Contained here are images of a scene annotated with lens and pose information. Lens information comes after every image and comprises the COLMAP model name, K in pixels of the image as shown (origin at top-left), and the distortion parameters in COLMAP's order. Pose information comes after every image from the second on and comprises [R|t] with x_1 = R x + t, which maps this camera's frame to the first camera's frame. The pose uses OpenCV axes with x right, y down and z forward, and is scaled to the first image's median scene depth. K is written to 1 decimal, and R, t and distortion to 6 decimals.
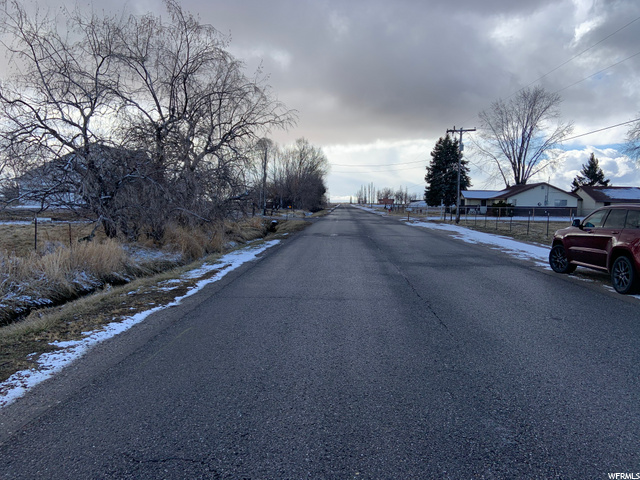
lens RADIAL K [[495.4, 0, 321.1], [0, 495.4, 235.5], [0, 0, 1]] dist [0.133741, -0.162728]
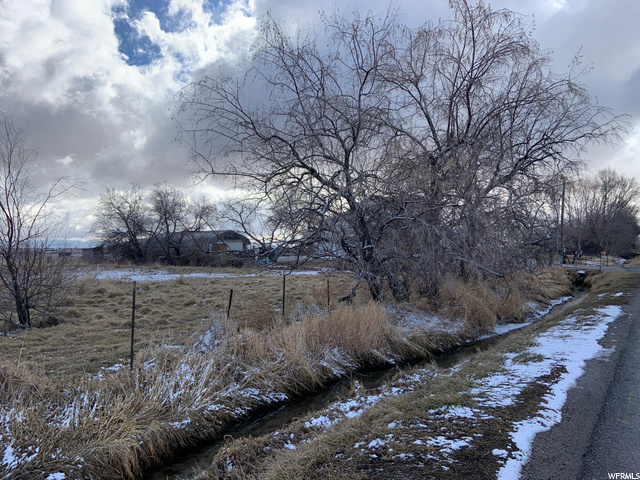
lens RADIAL K [[495.4, 0, 321.1], [0, 495.4, 235.5], [0, 0, 1]] dist [0.133741, -0.162728]
pose [[0.858060, -0.034871, -0.512364, -0.078182], [-0.013215, 0.995862, -0.089908, -0.018947], [0.513380, 0.083917, 0.854049, 0.255094]]
